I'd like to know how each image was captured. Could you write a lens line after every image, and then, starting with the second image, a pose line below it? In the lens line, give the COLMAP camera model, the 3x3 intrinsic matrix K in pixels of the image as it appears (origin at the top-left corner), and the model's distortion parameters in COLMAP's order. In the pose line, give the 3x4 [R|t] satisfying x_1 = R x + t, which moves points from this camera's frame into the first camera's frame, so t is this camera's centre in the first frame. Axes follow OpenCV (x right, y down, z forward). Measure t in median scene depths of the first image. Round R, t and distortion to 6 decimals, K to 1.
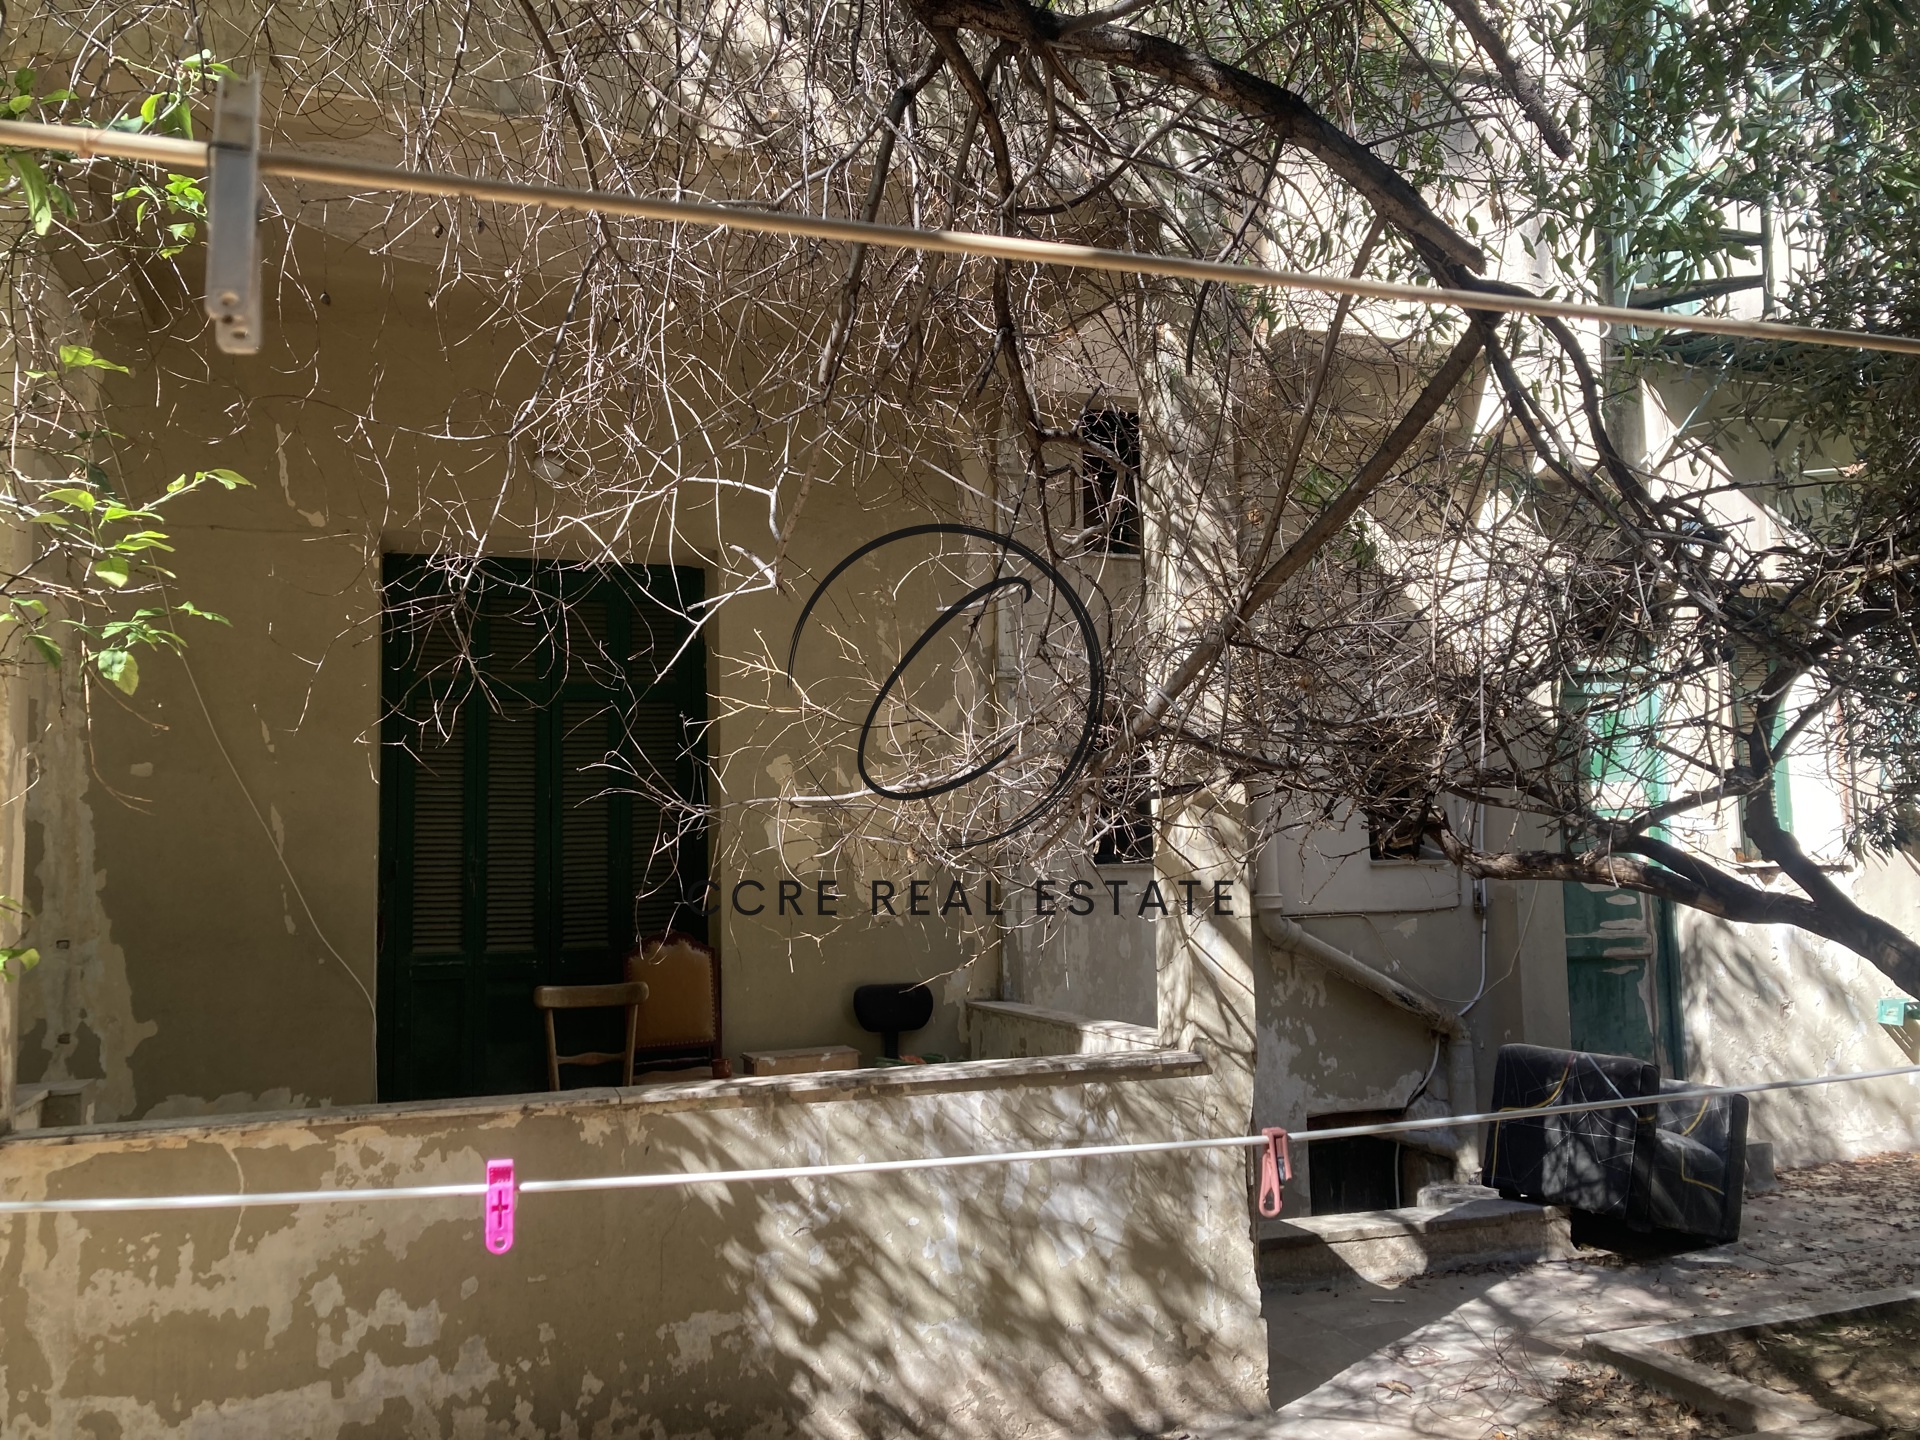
lens RADIAL K [[1567.7, 0, 946.0], [0, 1567.7, 719.6], [0, 0, 1]] dist [0.038856, -0.025001]
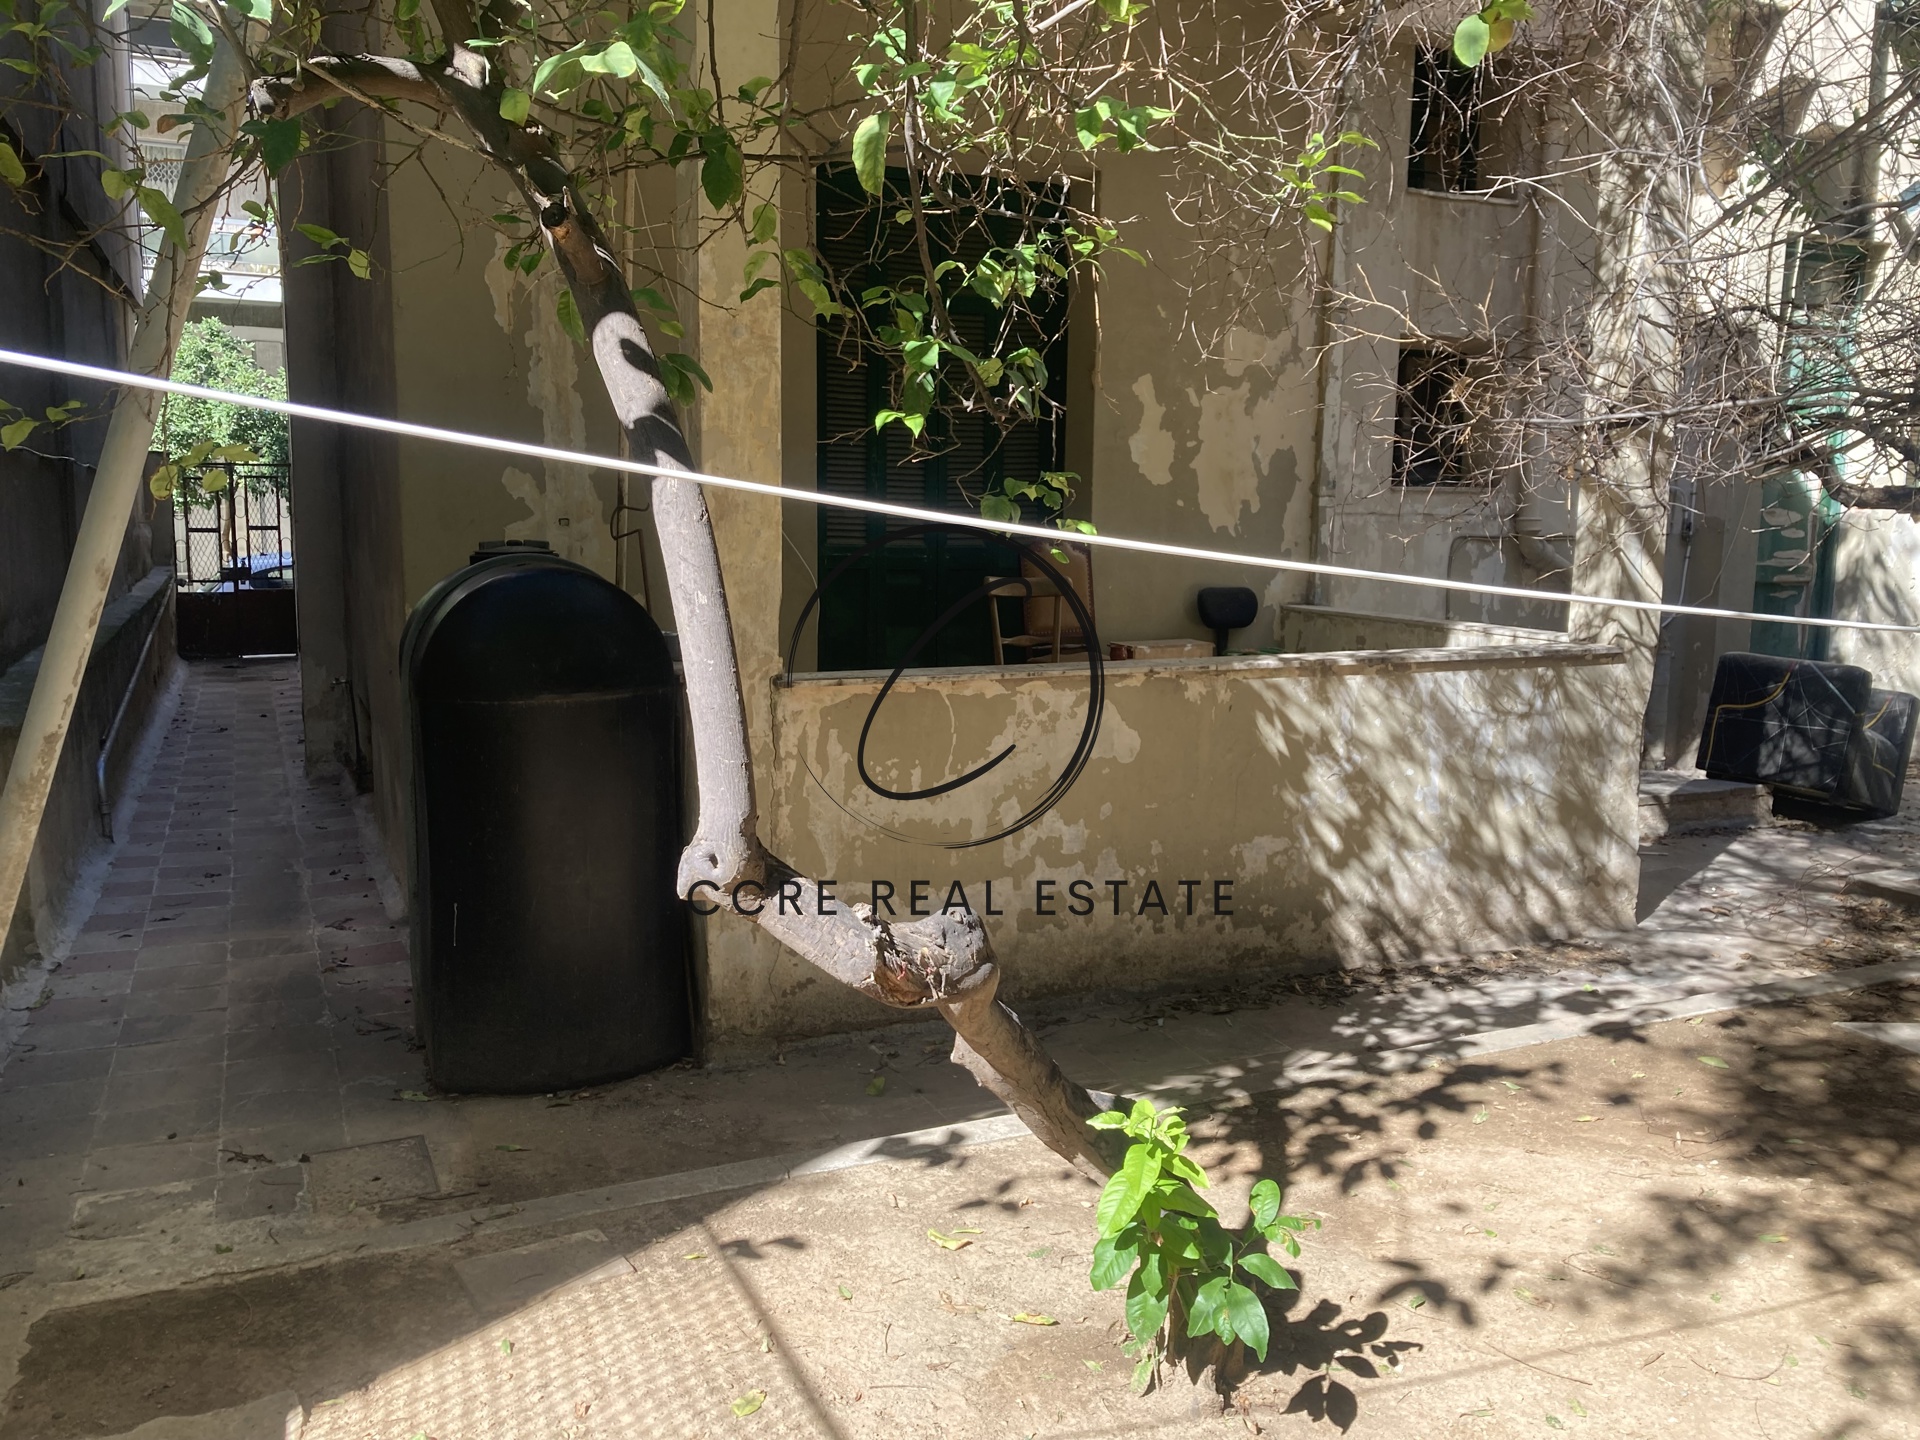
lens RADIAL K [[1567.7, 0, 977.5], [0, 1567.7, 697.1], [0, 0, 1]] dist [0.038856, -0.025001]
pose [[0.995157, 0.025891, 0.094823, -0.435974], [-0.046554, 0.973775, 0.222701, 0.004924], [-0.086570, -0.226037, 0.970264, -0.130866]]
